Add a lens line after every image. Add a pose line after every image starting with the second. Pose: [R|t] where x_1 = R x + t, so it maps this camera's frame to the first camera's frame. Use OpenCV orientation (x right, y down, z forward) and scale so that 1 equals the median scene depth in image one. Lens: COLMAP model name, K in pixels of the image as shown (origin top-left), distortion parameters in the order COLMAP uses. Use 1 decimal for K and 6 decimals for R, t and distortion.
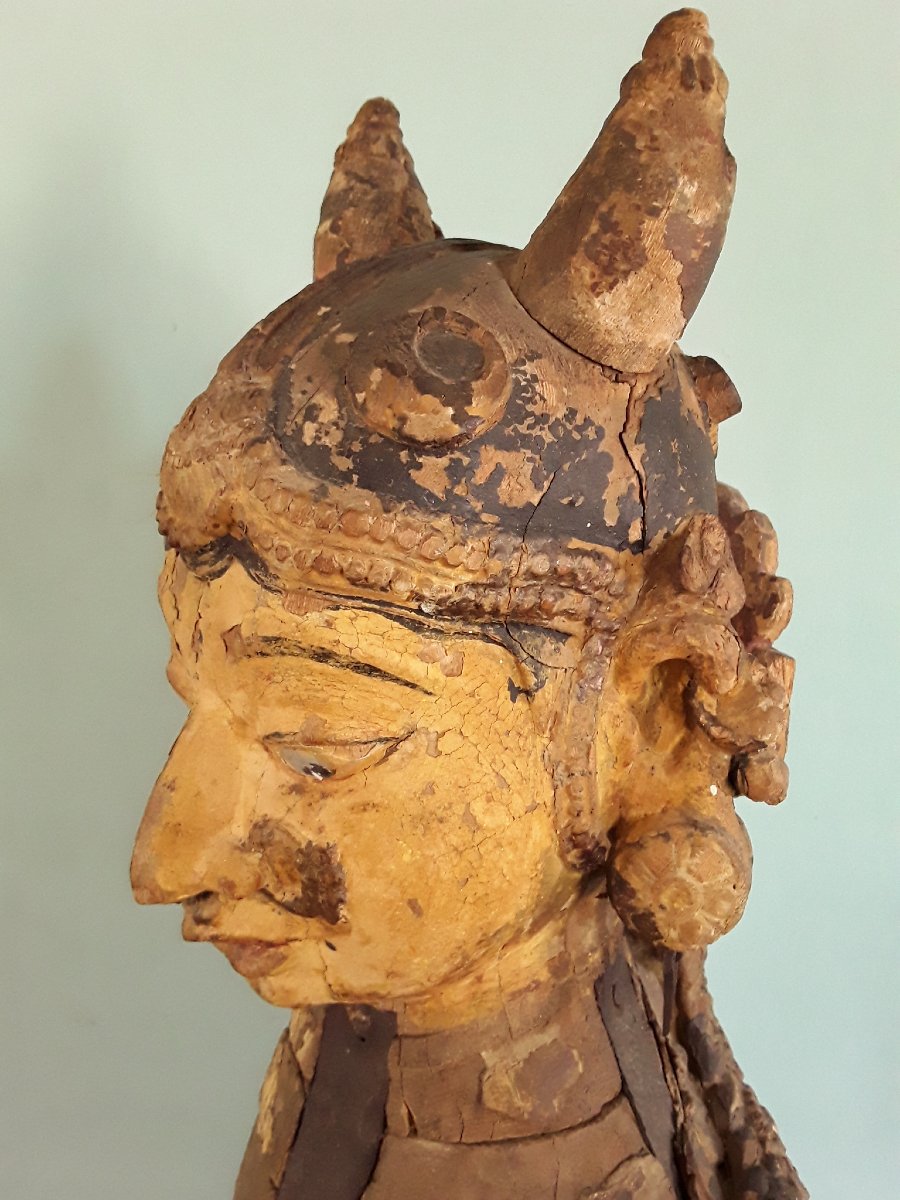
lens RADIAL K [[994.1, 0, 460.7], [0, 994.1, 590.9], [0, 0, 1]] dist [0.140978, -0.217786]
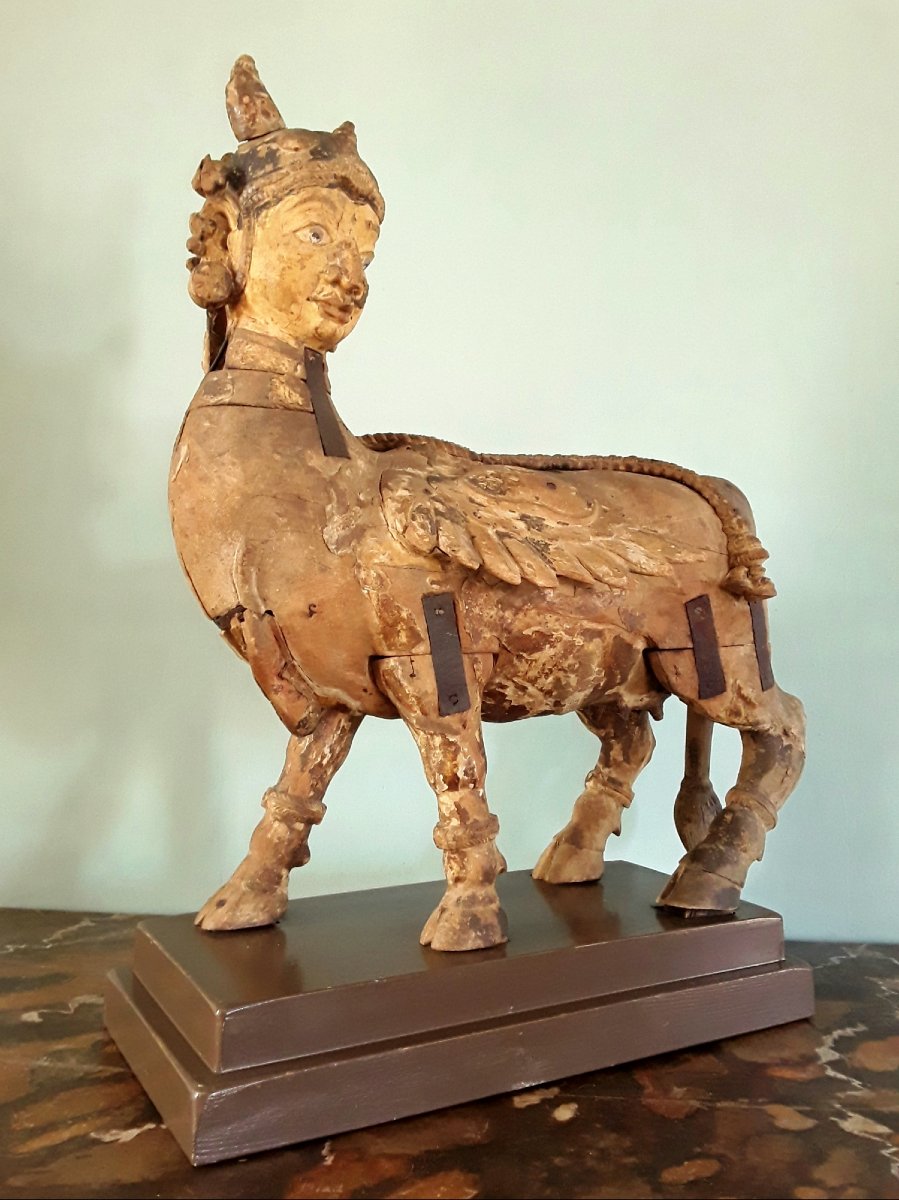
lens RADIAL K [[994.1, 0, 460.2], [0, 994.1, 590.9], [0, 0, 1]] dist [0.140978, -0.217786]
pose [[-0.163200, 0.039431, 0.985805, -4.130136], [0.107980, 0.993912, -0.021879, 1.604793], [-0.980666, 0.102876, -0.166464, 1.452855]]
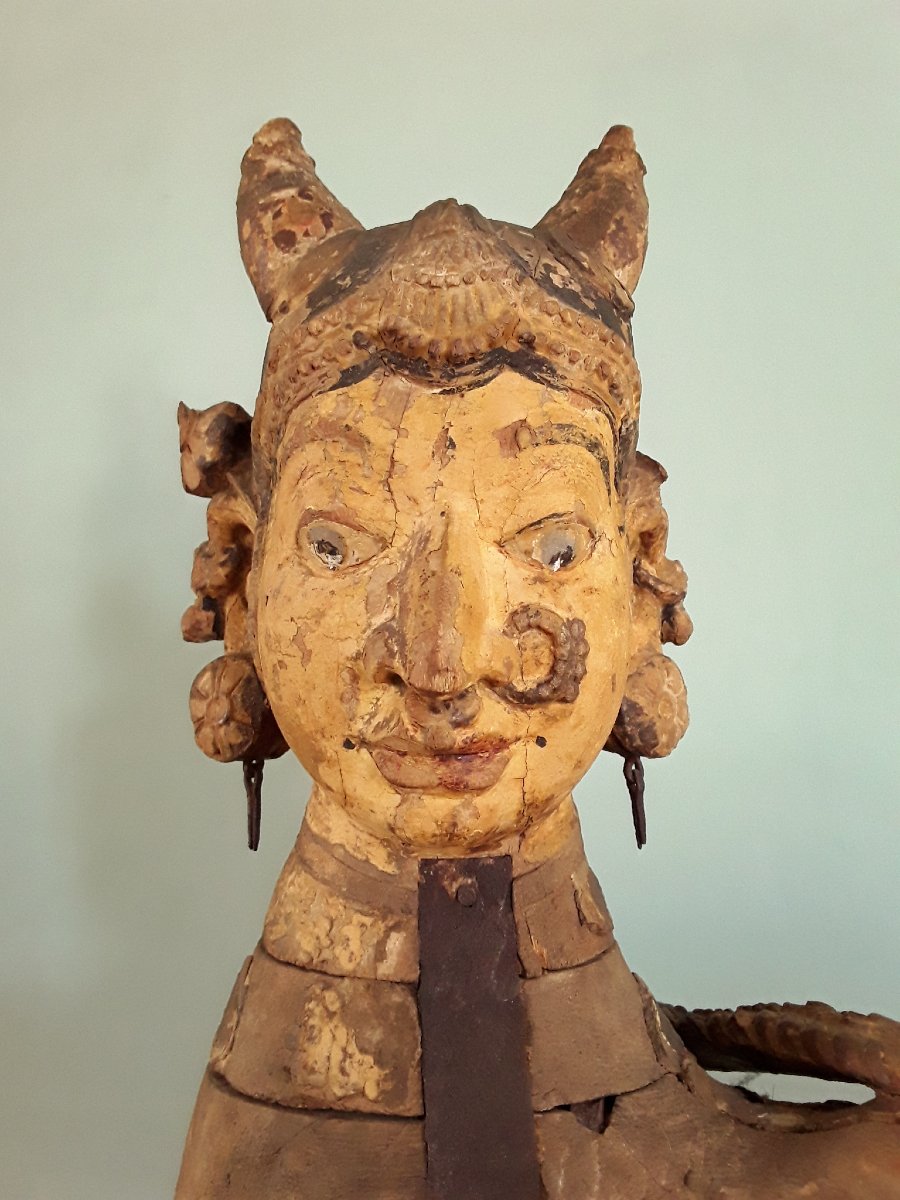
lens RADIAL K [[994.1, 0, 460.7], [0, 994.1, 590.9], [0, 0, 1]] dist [0.140978, -0.217786]
pose [[0.636272, 0.076232, 0.767689, -1.124448], [0.167322, 0.957782, -0.233788, 0.475623], [-0.753101, 0.277204, 0.596654, 0.414506]]
